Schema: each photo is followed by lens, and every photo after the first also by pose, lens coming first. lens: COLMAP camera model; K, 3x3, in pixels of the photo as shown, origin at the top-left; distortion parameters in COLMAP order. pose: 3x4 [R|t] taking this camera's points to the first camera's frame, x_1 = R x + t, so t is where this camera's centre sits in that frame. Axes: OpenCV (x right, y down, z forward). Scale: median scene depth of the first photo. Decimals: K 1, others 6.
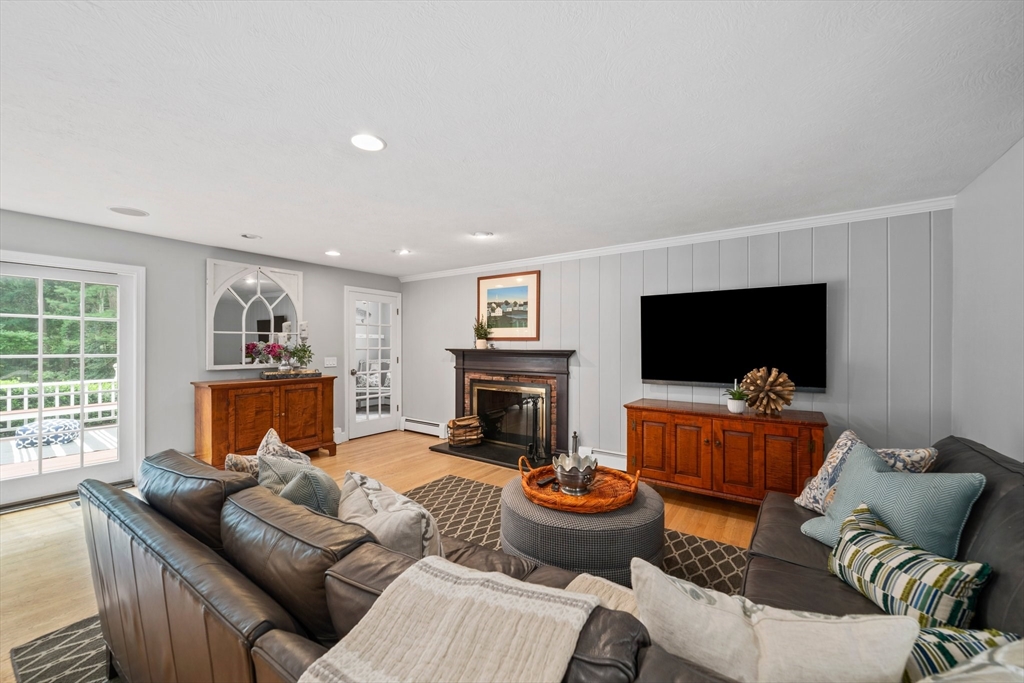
lens RADIAL K [[390.2, 0, 518.0], [0, 390.2, 345.7], [0, 0, 1]] dist [-0.001012, -0.000205]
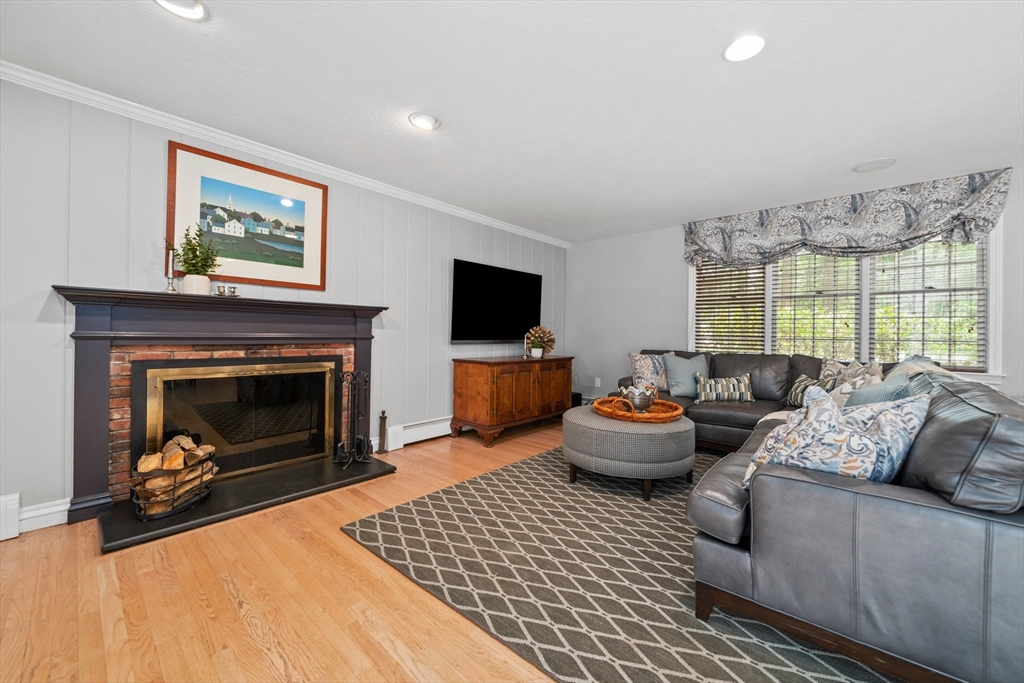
lens RADIAL K [[390.2, 0, 510.2], [0, 390.2, 333.2], [0, 0, 1]] dist [-0.001012, -0.000205]
pose [[0.138315, -0.001493, 0.990387, -0.537860], [-0.014715, 0.999885, 0.003562, 0.049582], [-0.990279, -0.015066, 0.138277, 0.565434]]
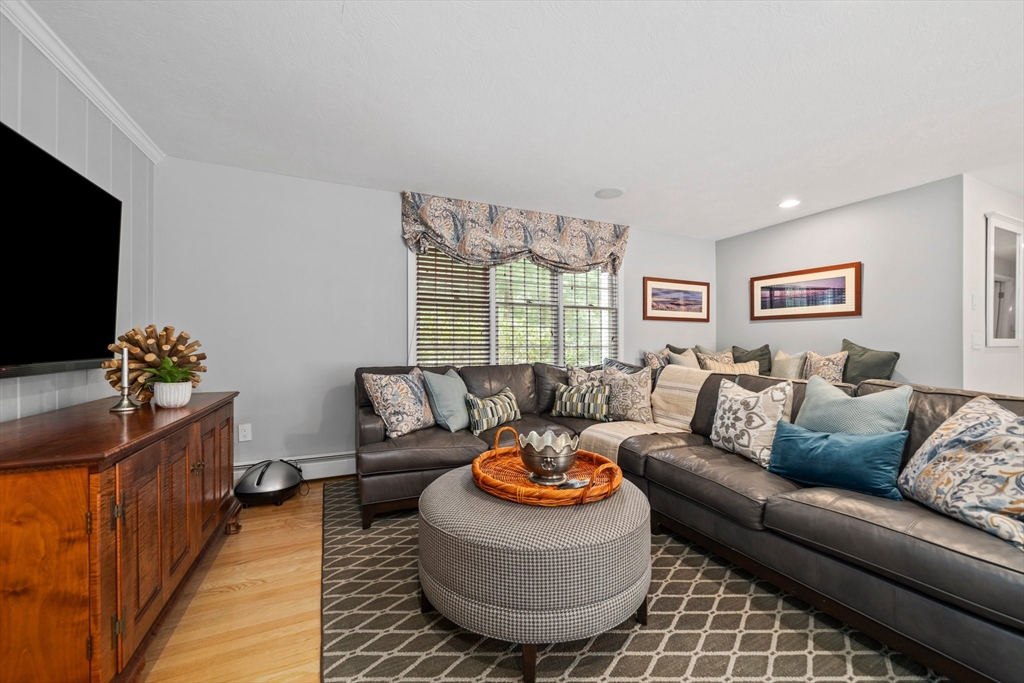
lens RADIAL K [[390.2, 0, 514.3], [0, 390.2, 343.4], [0, 0, 1]] dist [-0.001012, -0.000205]
pose [[-0.845219, -0.017351, 0.534139, -0.096160], [-0.015163, 0.999849, 0.008485, 0.042748], [-0.534205, -0.000928, -0.845354, 0.759849]]
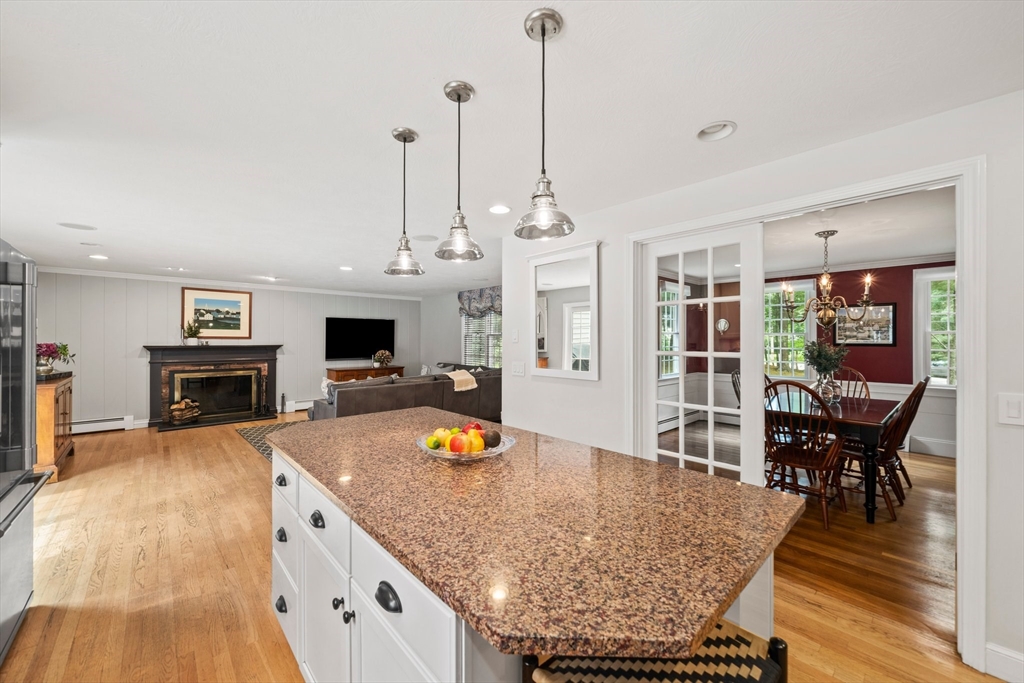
lens RADIAL K [[390.2, 0, 511.5], [0, 390.2, 337.5], [0, 0, 1]] dist [-0.001012, -0.000205]
pose [[0.231506, 0.001214, 0.972833, -1.120185], [-0.001688, 0.999998, -0.000846, -0.018688], [-0.972832, -0.001446, 0.231508, -0.307048]]
